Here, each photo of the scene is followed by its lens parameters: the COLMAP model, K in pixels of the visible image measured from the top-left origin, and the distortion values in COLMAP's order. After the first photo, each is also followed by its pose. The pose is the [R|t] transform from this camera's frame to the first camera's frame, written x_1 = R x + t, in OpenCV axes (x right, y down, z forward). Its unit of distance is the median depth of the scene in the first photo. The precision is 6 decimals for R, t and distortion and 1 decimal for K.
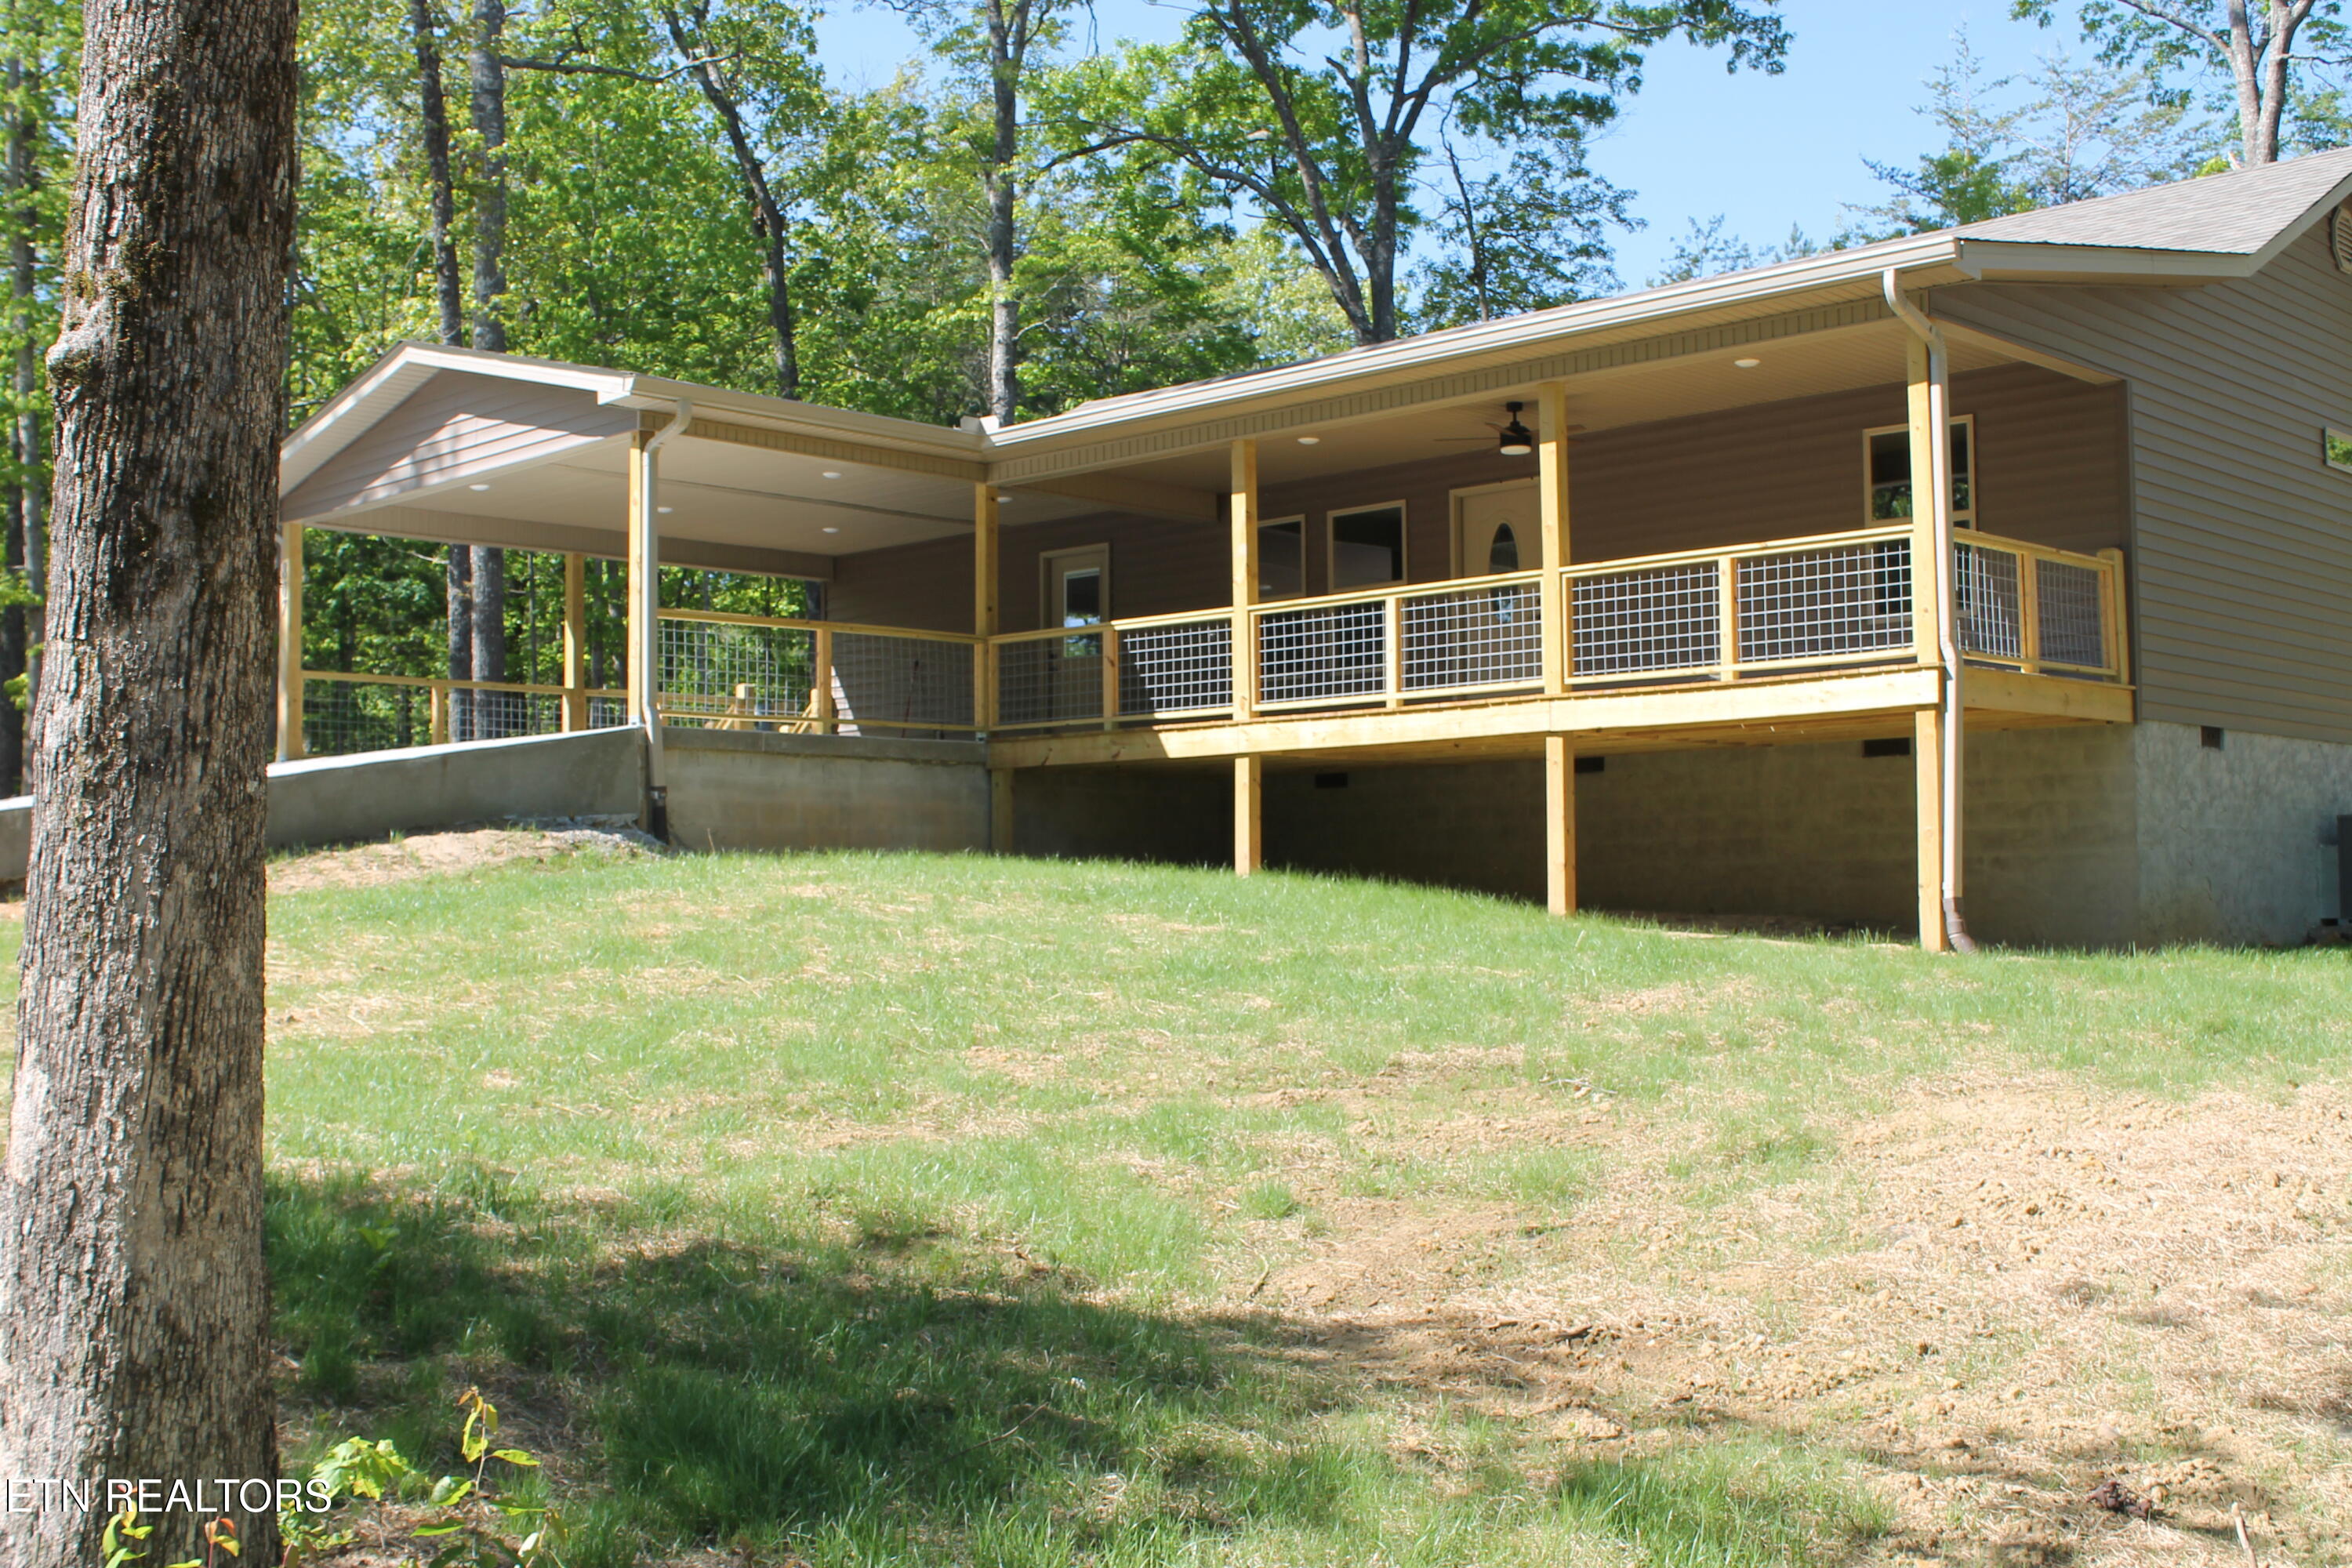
lens RADIAL K [[2600.6, 0, 1176.0], [0, 2600.6, 784.0], [0, 0, 1]] dist [-0.087630, 0.028724]
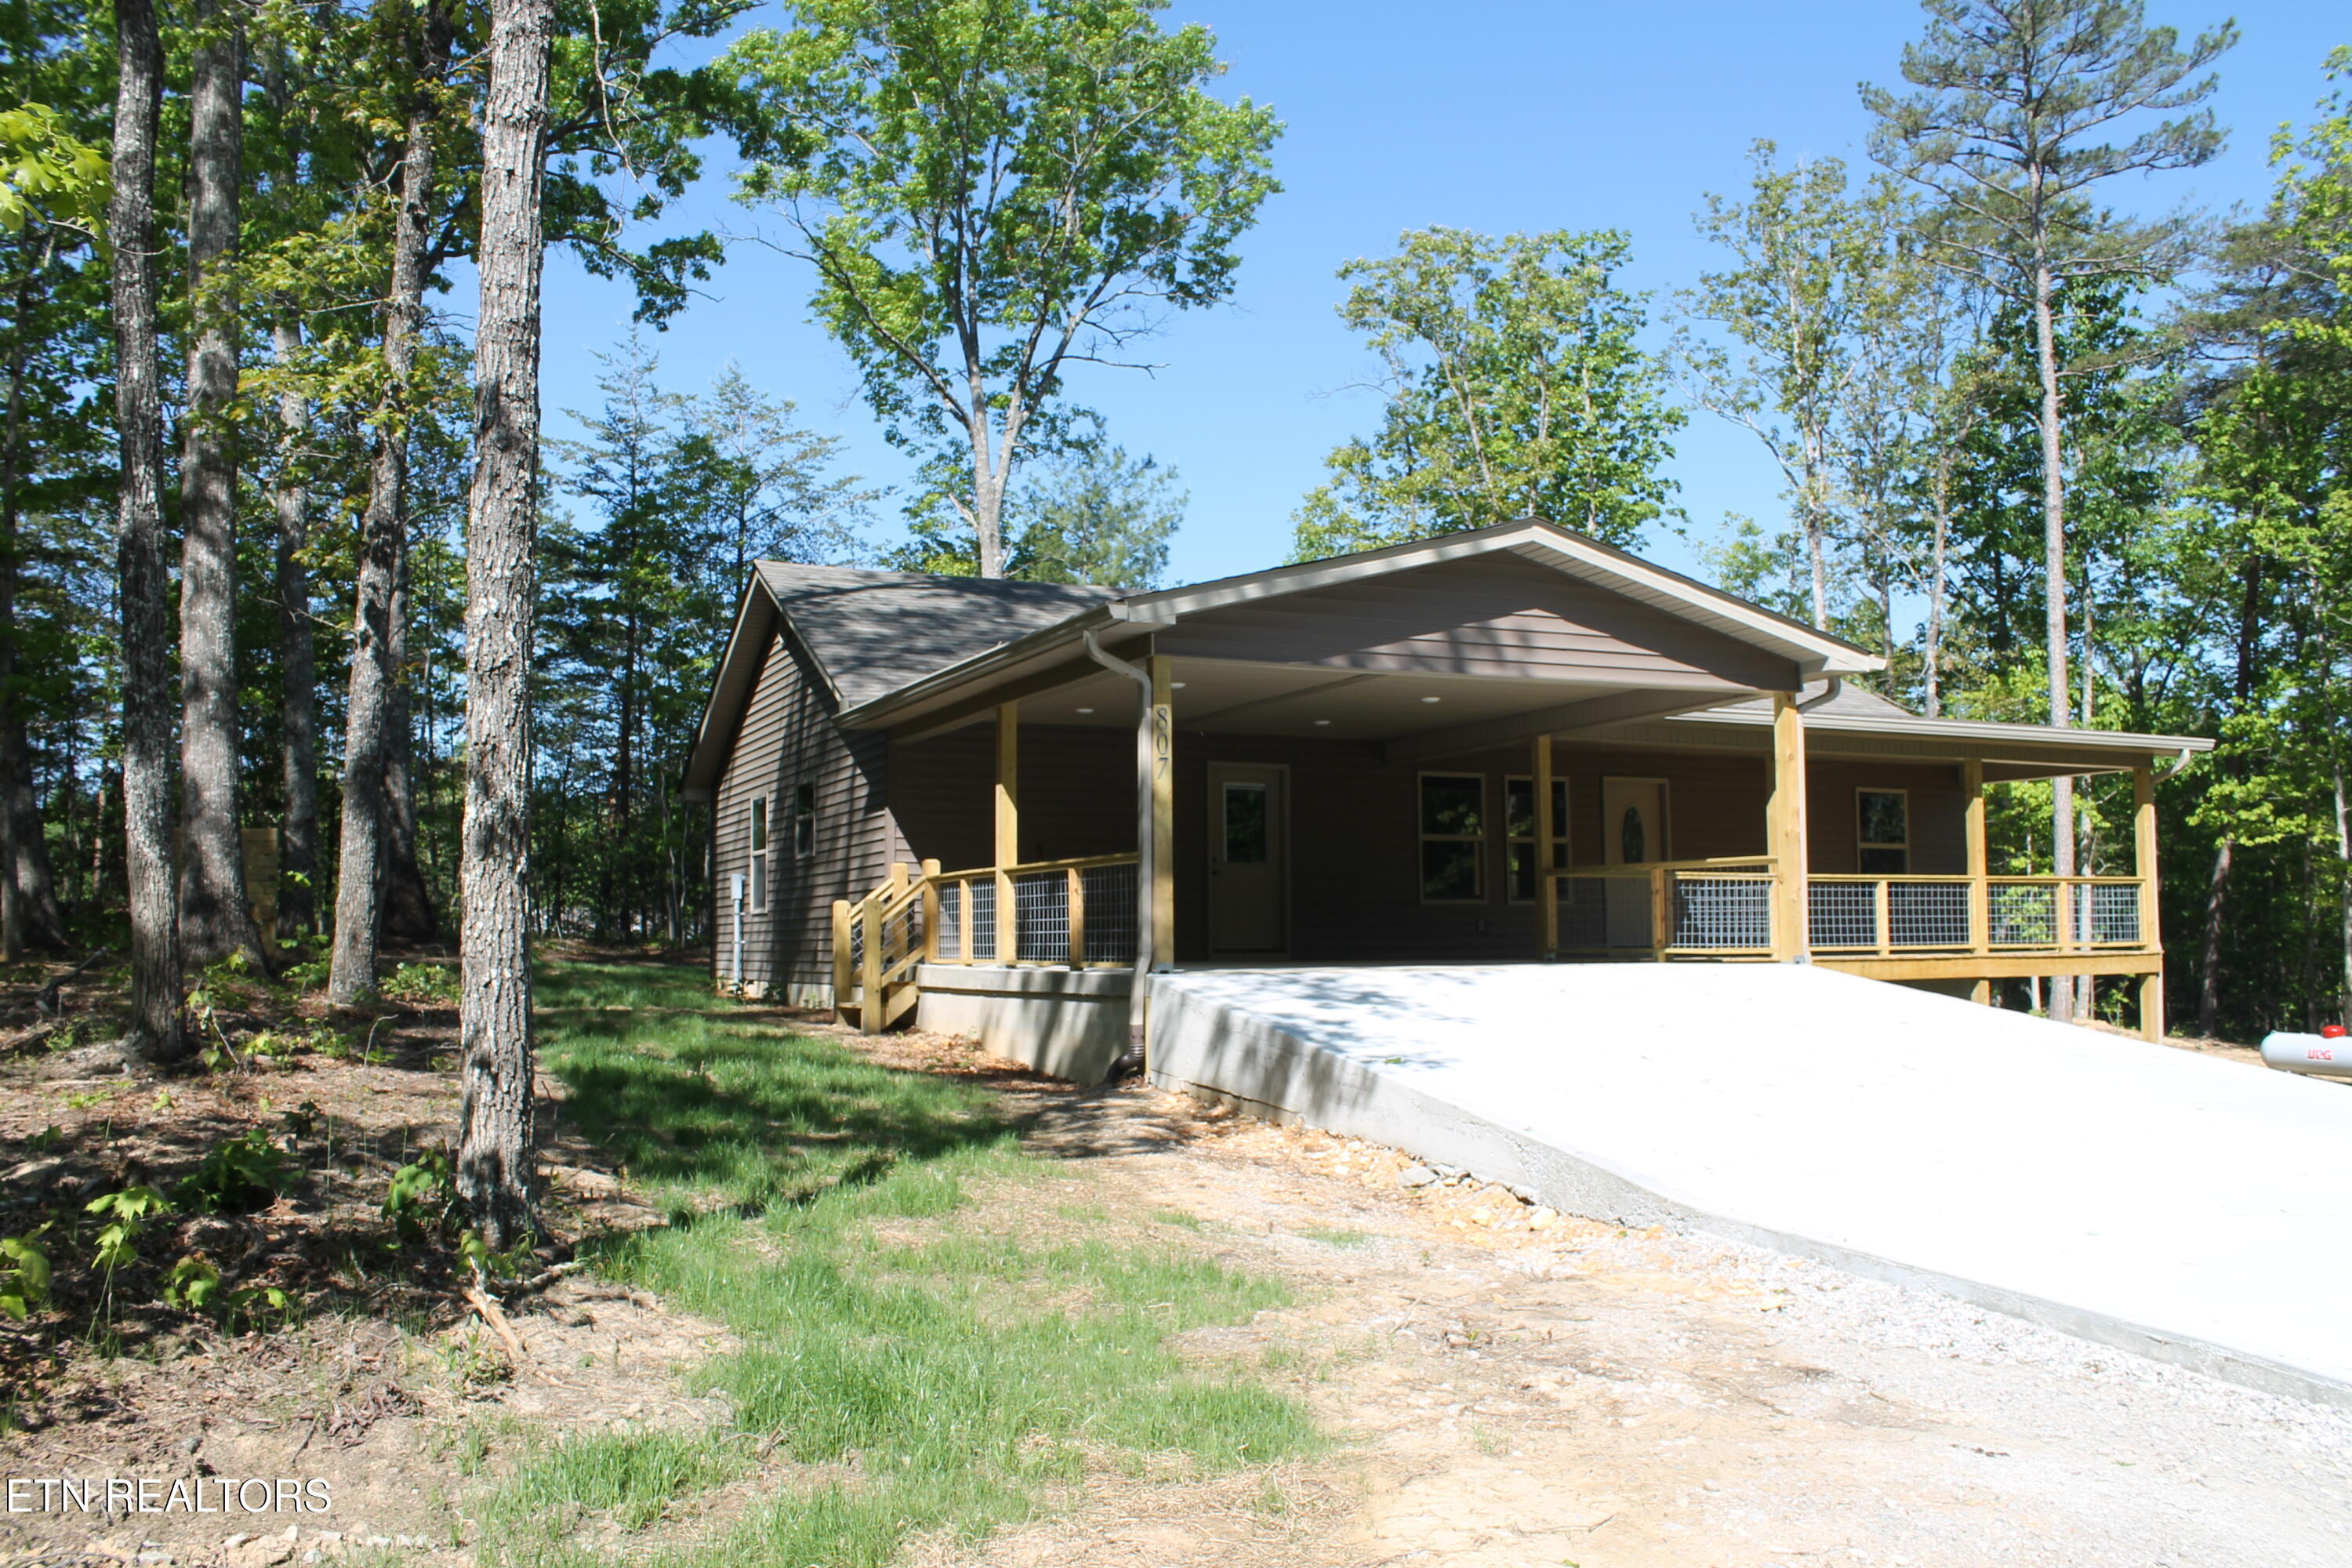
lens RADIAL K [[1982.4, 0, 1176.0], [0, 1982.4, 784.0], [0, 0, 1]] dist [-0.174331, 0.164294]
pose [[0.362433, 0.085155, 0.928112, -1.039680], [-0.046658, 0.996226, -0.073184, -0.025758], [-0.930841, -0.016780, 0.365038, 0.924594]]
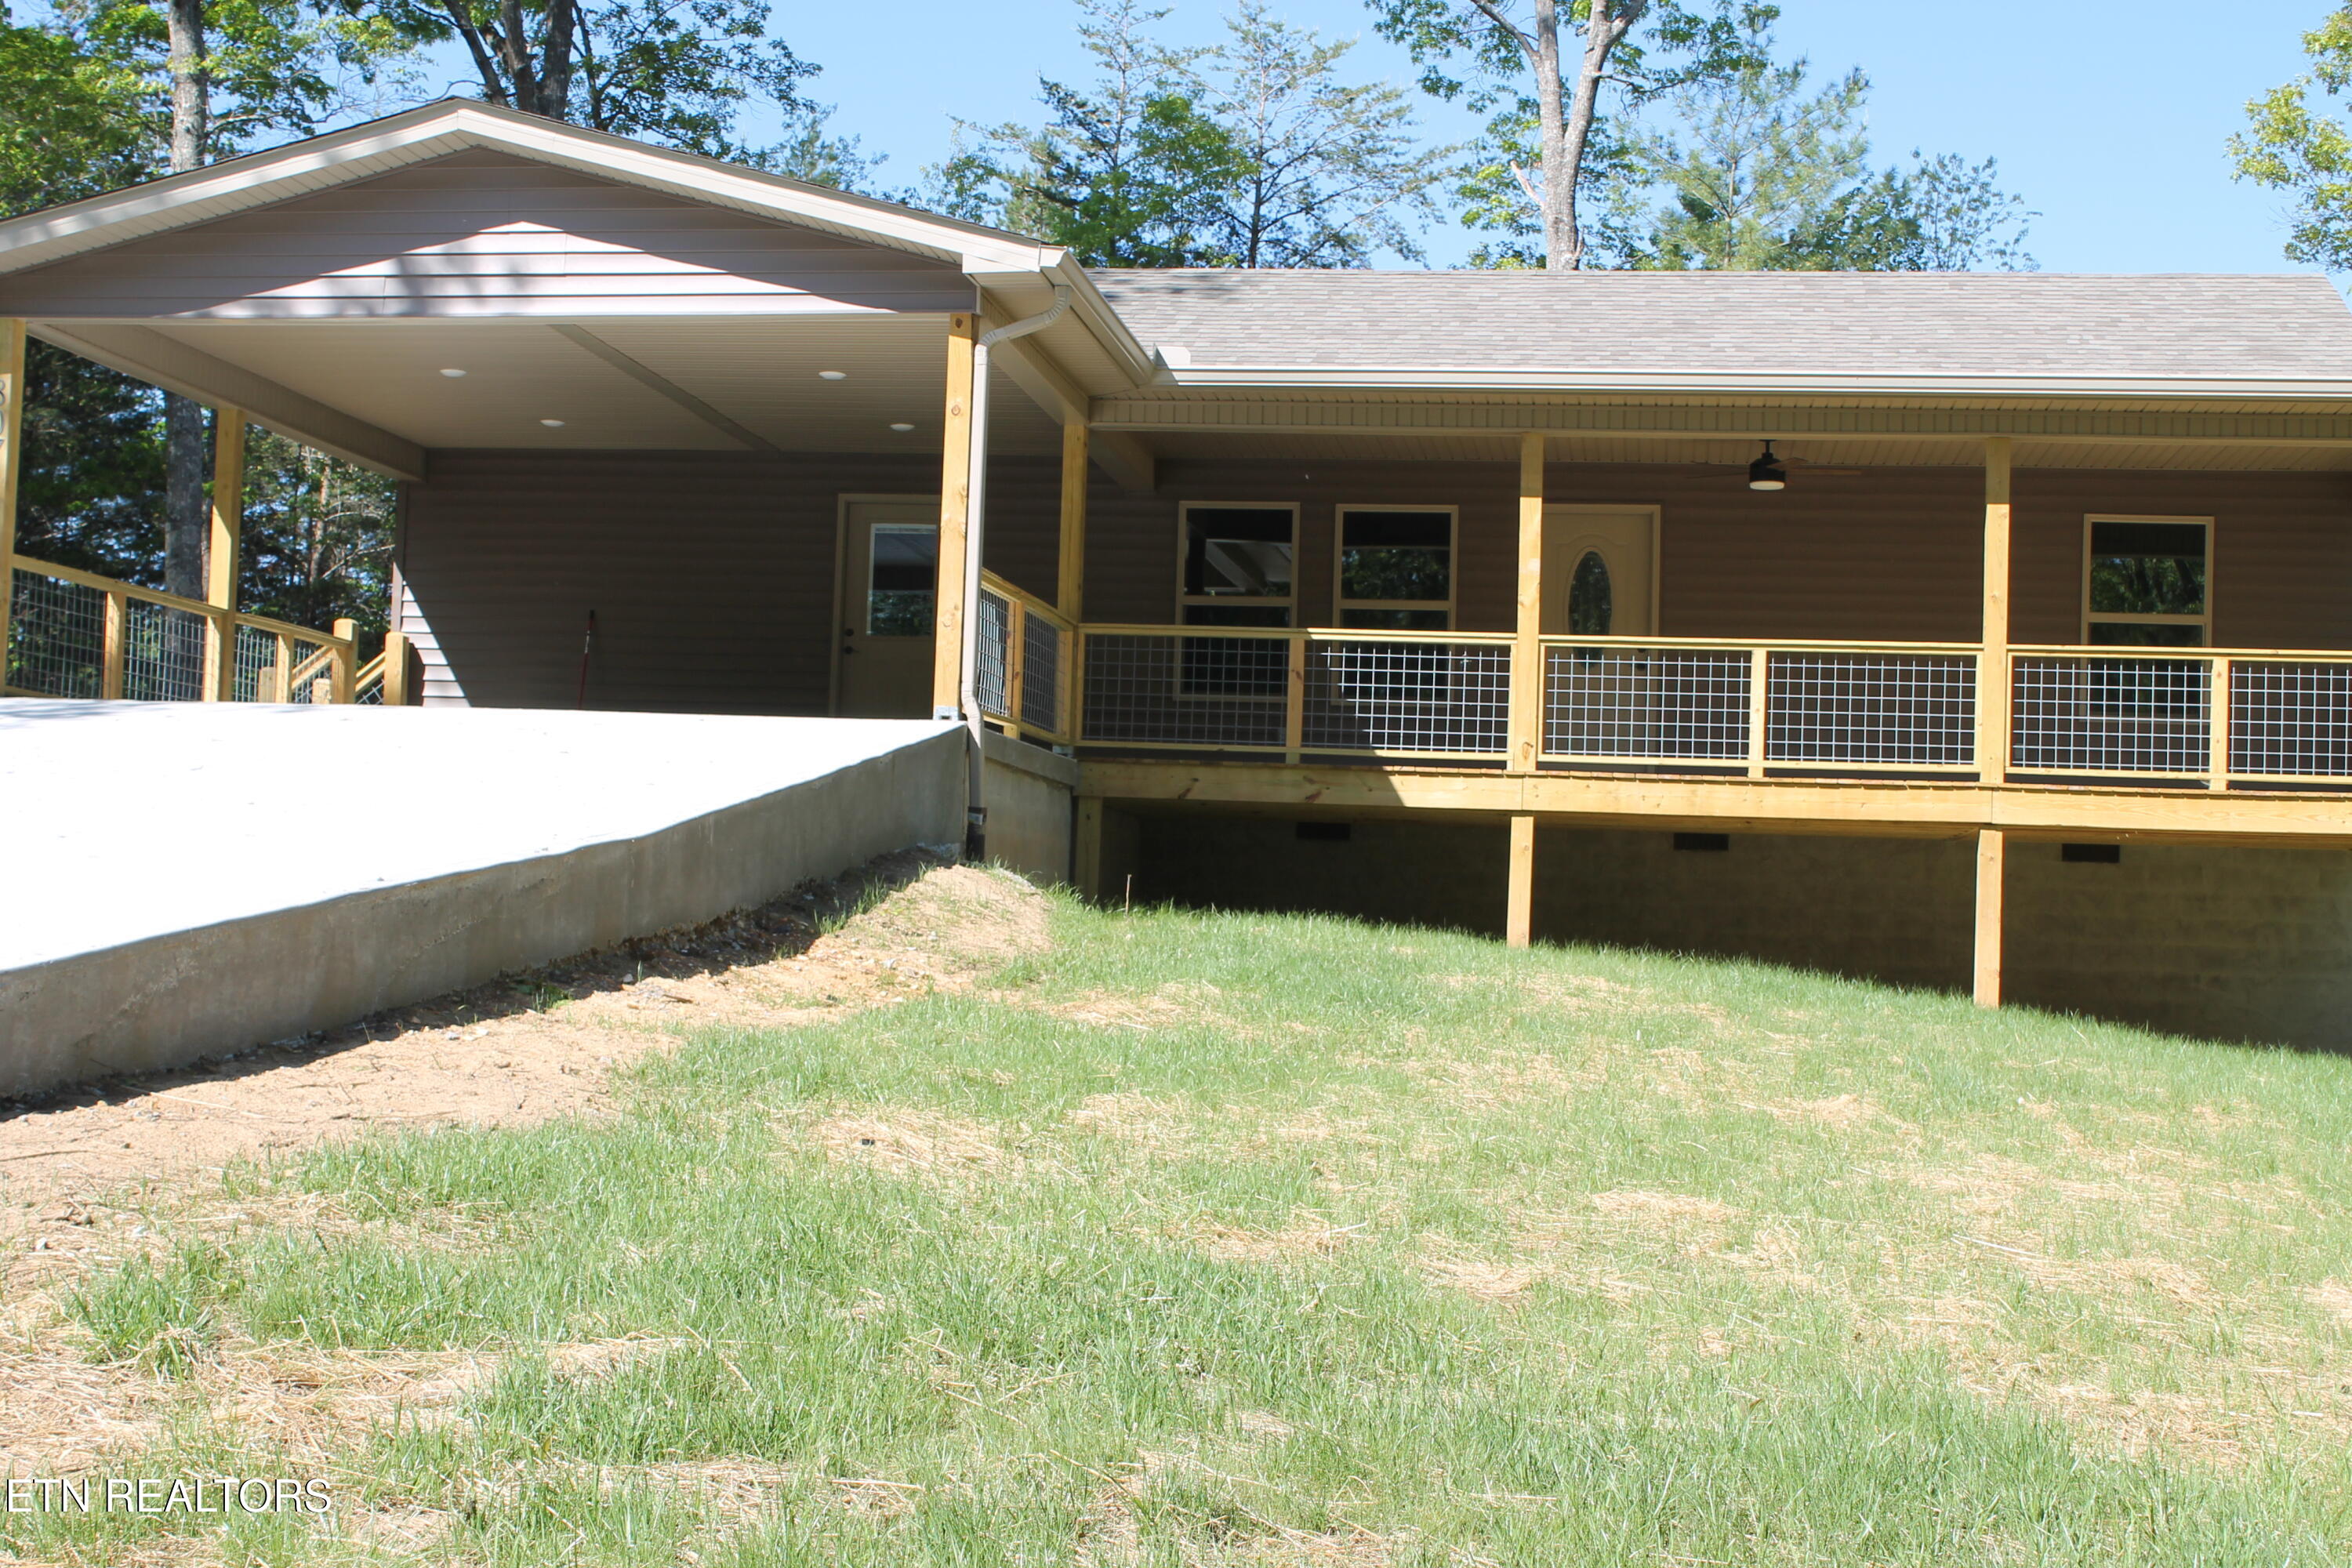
lens RADIAL K [[3300.2, 0, 1176.0], [0, 3300.2, 784.0], [0, 0, 1]] dist [-0.095302, 0.283678]
pose [[0.810414, 0.070368, 0.581617, -0.675433], [-0.073983, 0.997105, -0.017550, 0.006272], [-0.581168, -0.028807, 0.813274, 0.209238]]
